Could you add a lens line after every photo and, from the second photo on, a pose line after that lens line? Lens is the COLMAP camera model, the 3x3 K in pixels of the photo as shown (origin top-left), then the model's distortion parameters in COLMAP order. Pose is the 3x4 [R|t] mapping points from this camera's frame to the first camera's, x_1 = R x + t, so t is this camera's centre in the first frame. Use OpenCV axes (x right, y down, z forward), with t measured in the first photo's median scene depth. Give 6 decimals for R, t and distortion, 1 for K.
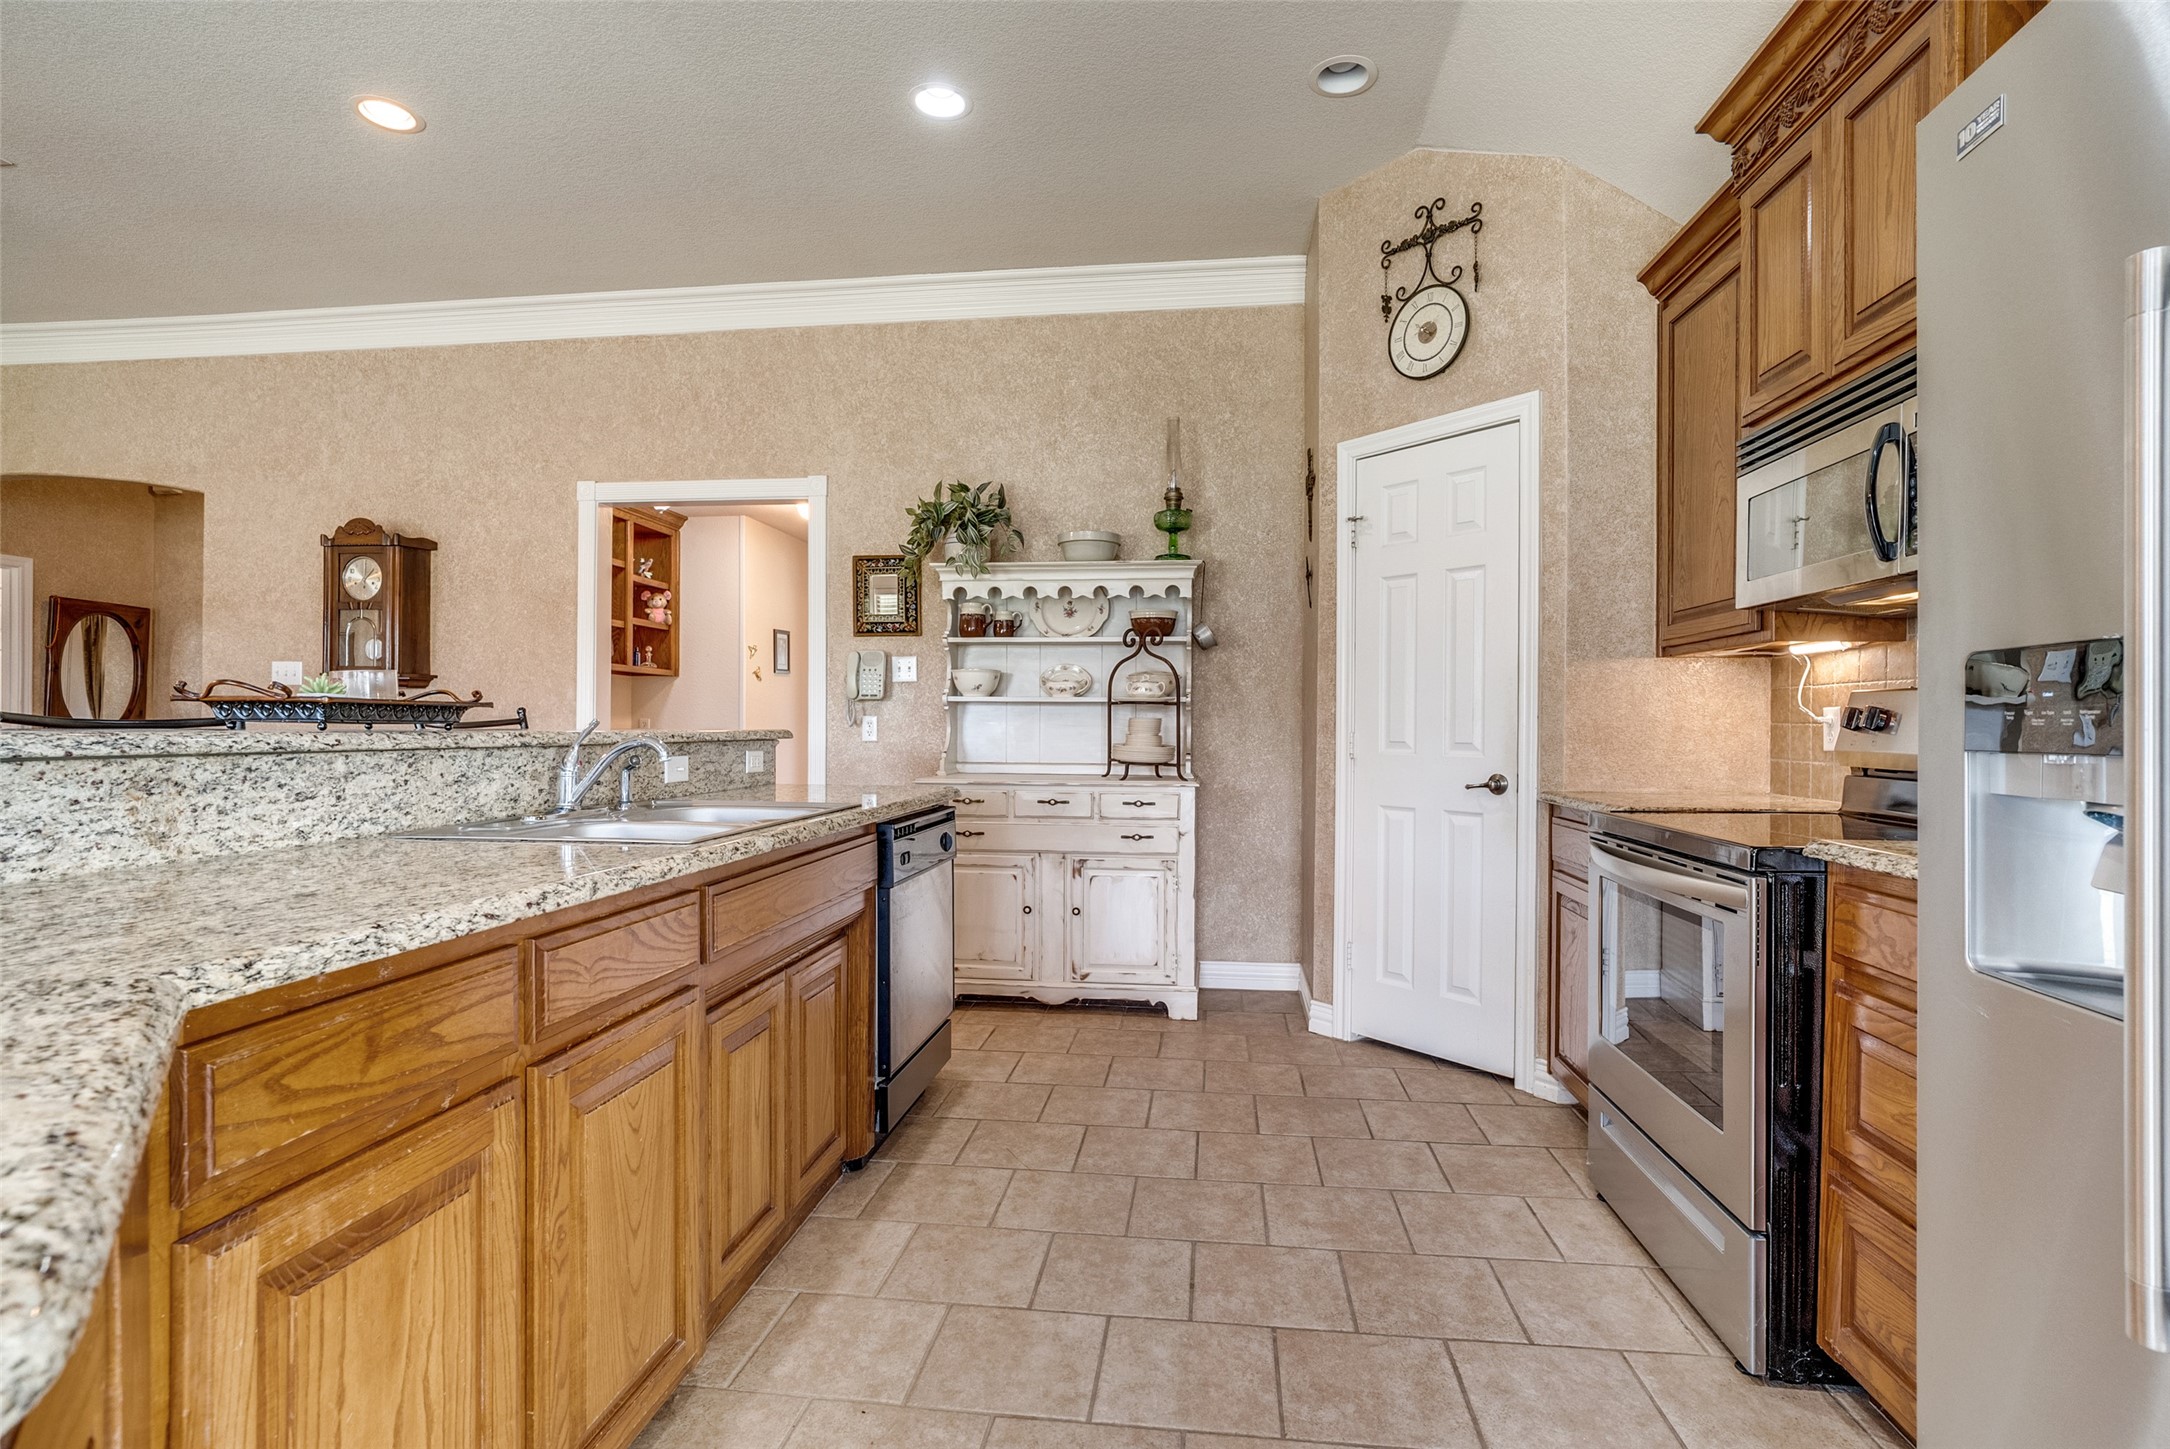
lens RADIAL K [[1026.7, 0, 1092.4], [0, 1026.7, 729.1], [0, 0, 1]] dist [-0.016356, 0.007834]
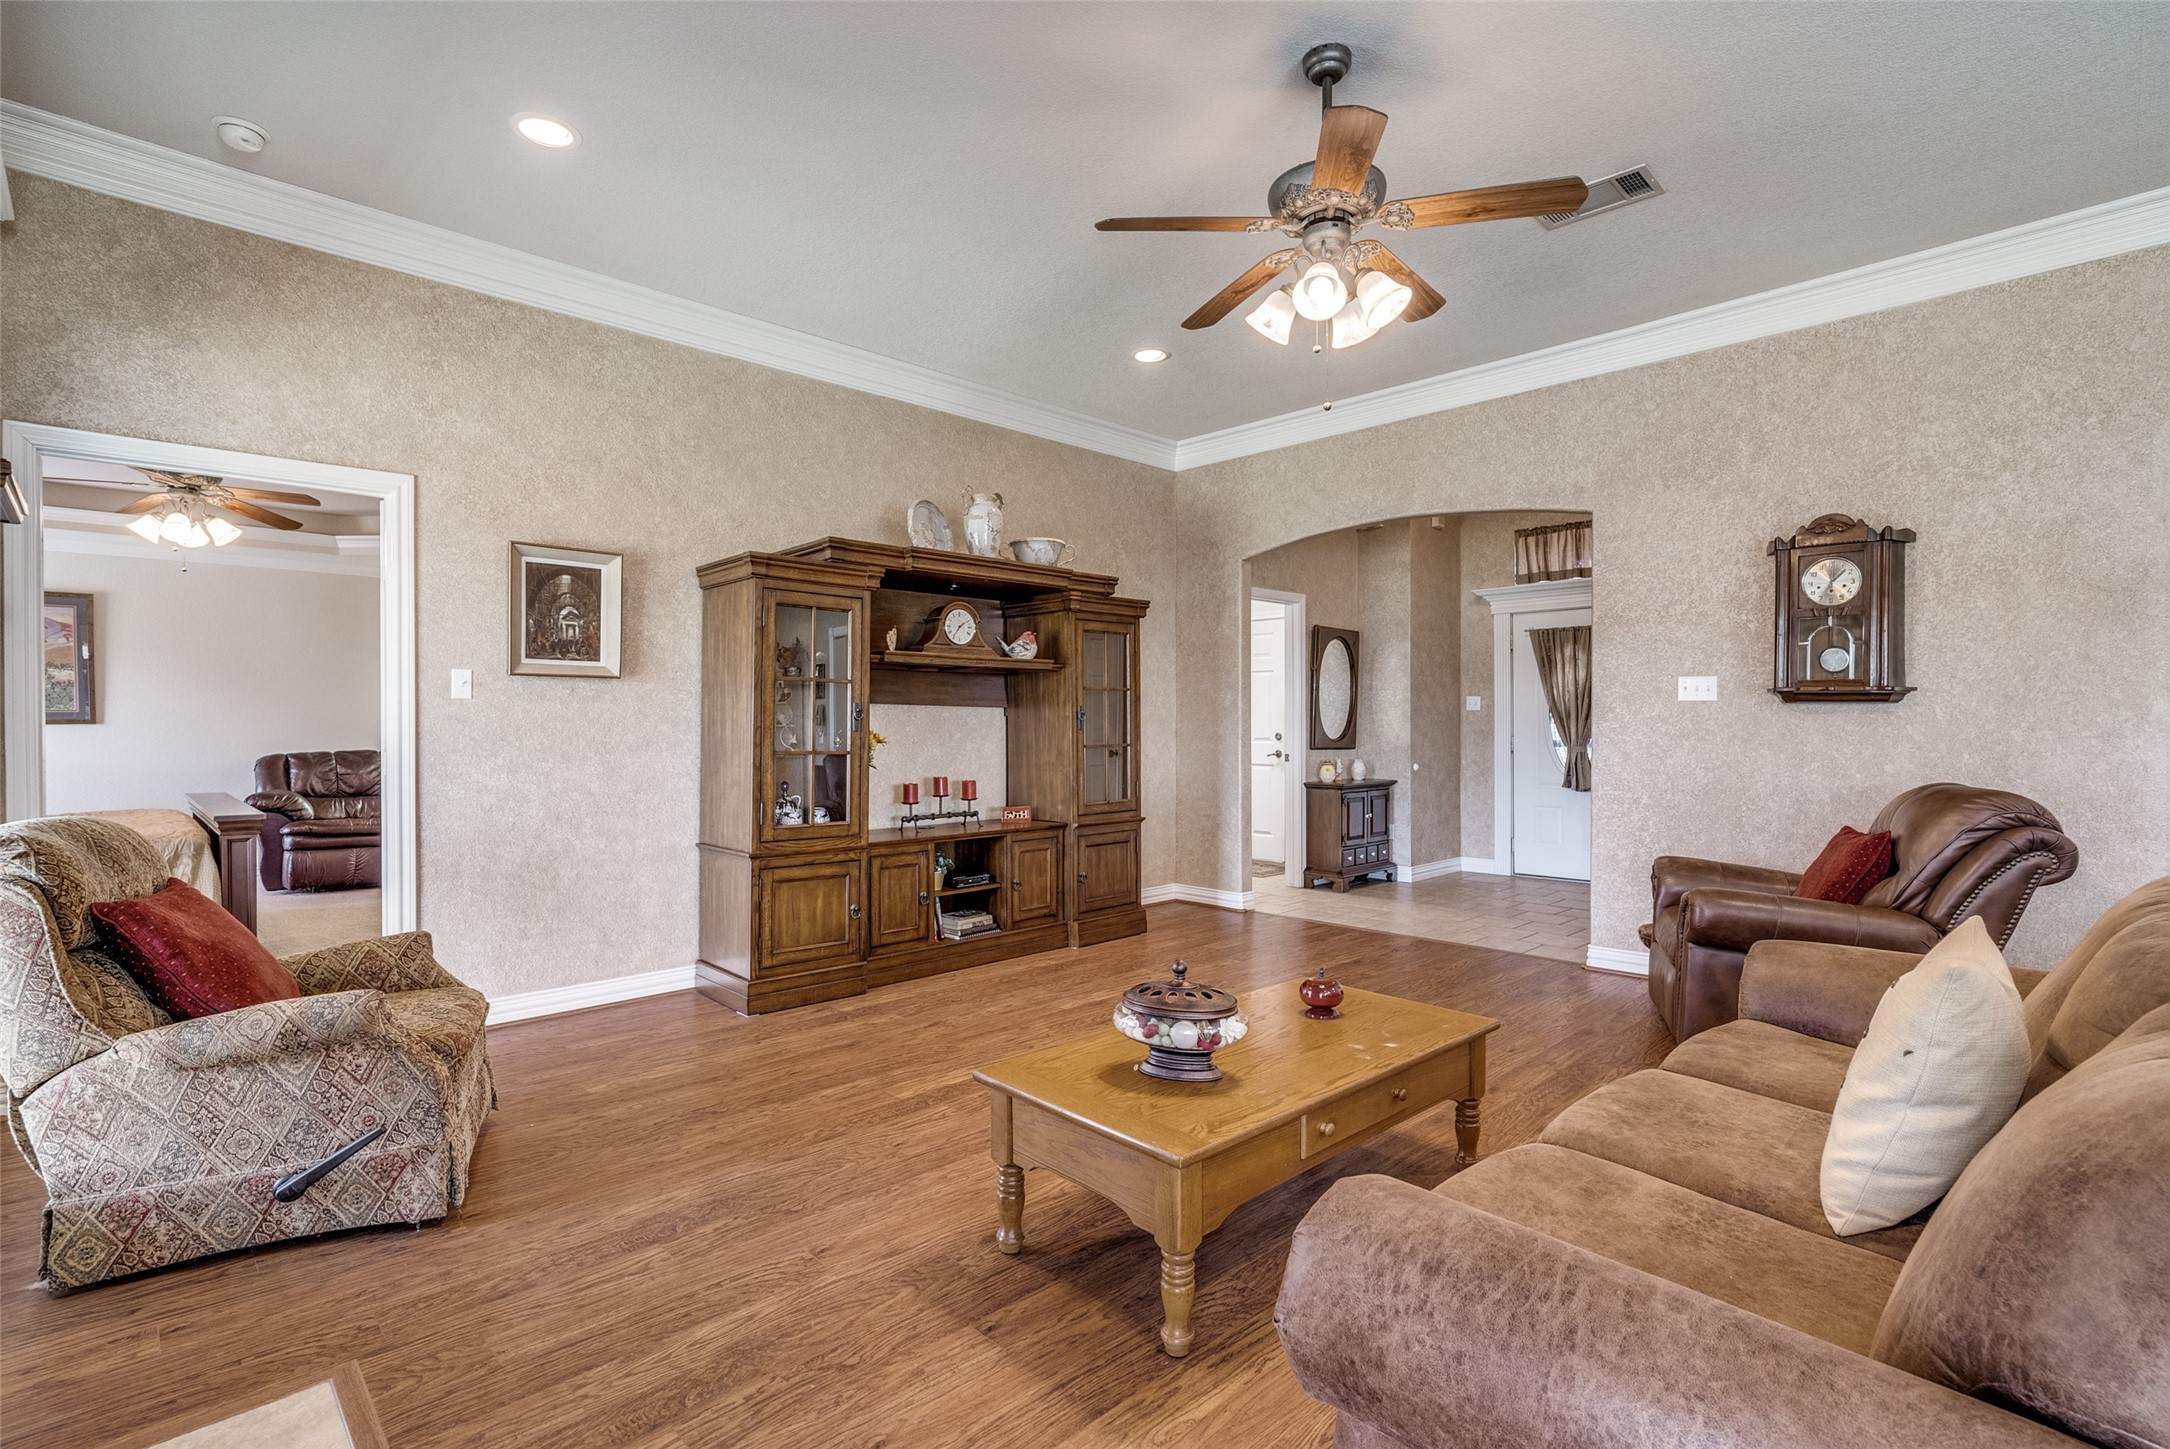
lens RADIAL K [[1026.7, 0, 1094.5], [0, 1026.7, 721.1], [0, 0, 1]] dist [-0.016356, 0.007834]
pose [[0.778790, -0.004524, -0.627268, -0.676671], [0.003386, 0.999990, -0.003008, -0.025436], [0.627275, 0.000218, 0.778798, -0.104385]]
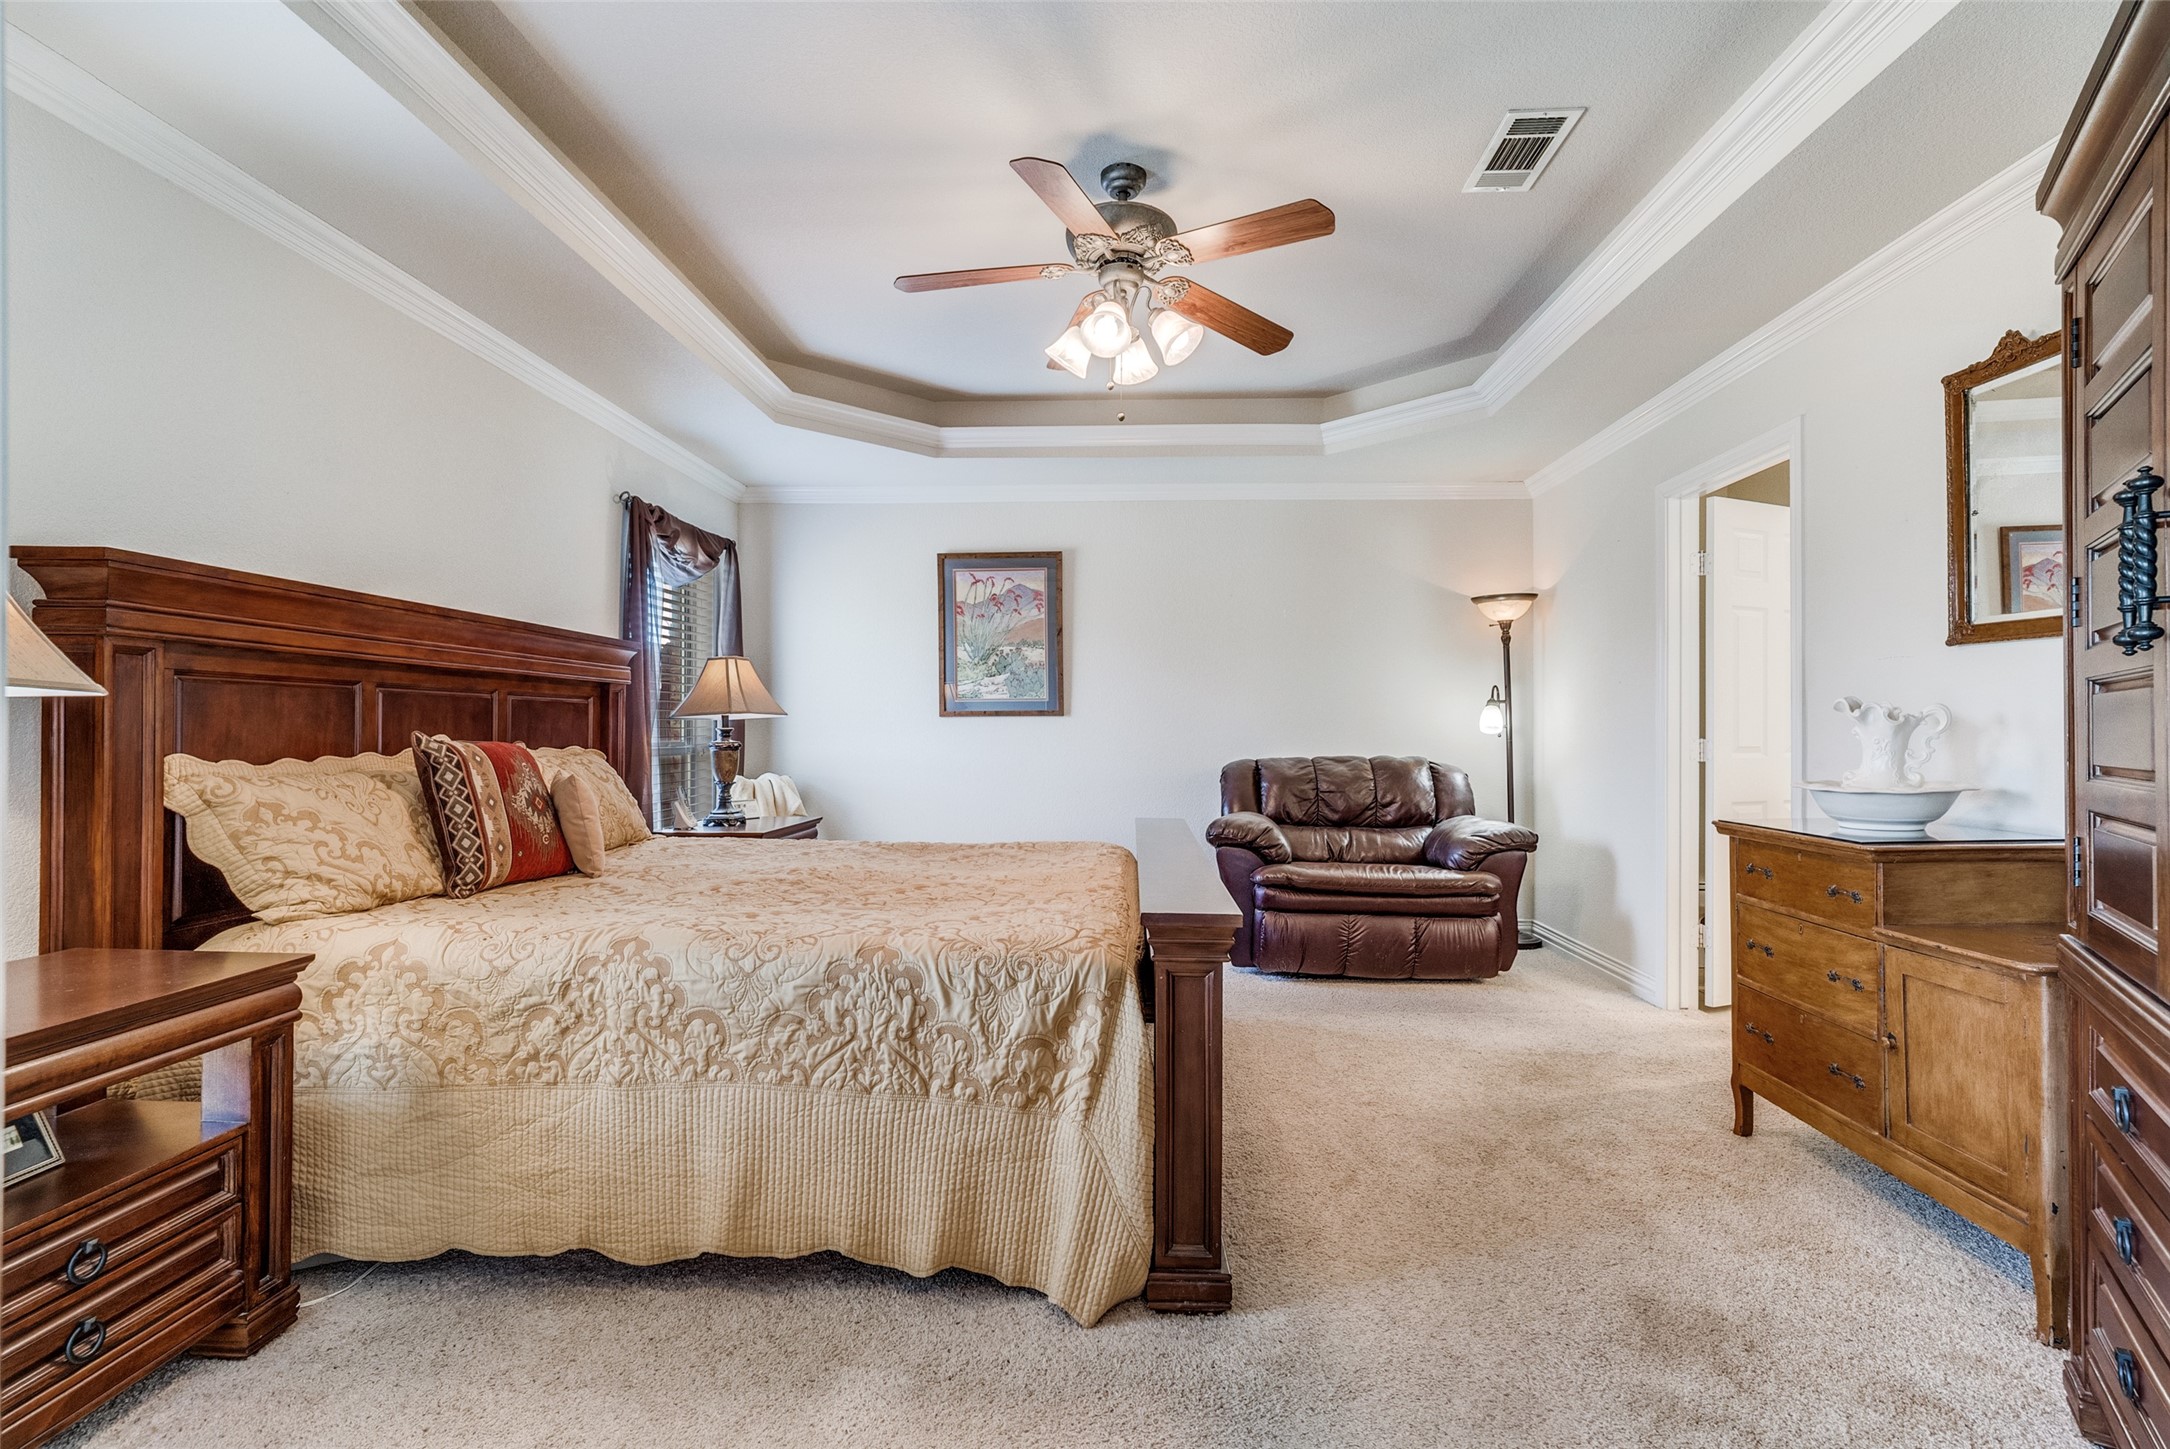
lens RADIAL K [[1026.7, 0, 1089.3], [0, 1026.7, 723.5], [0, 0, 1]] dist [-0.016356, 0.007834]
pose [[0.074576, -0.013215, -0.997128, -1.594652], [-0.002442, 0.999907, -0.013434, -0.006522], [0.997212, 0.003437, 0.074536, 0.085393]]
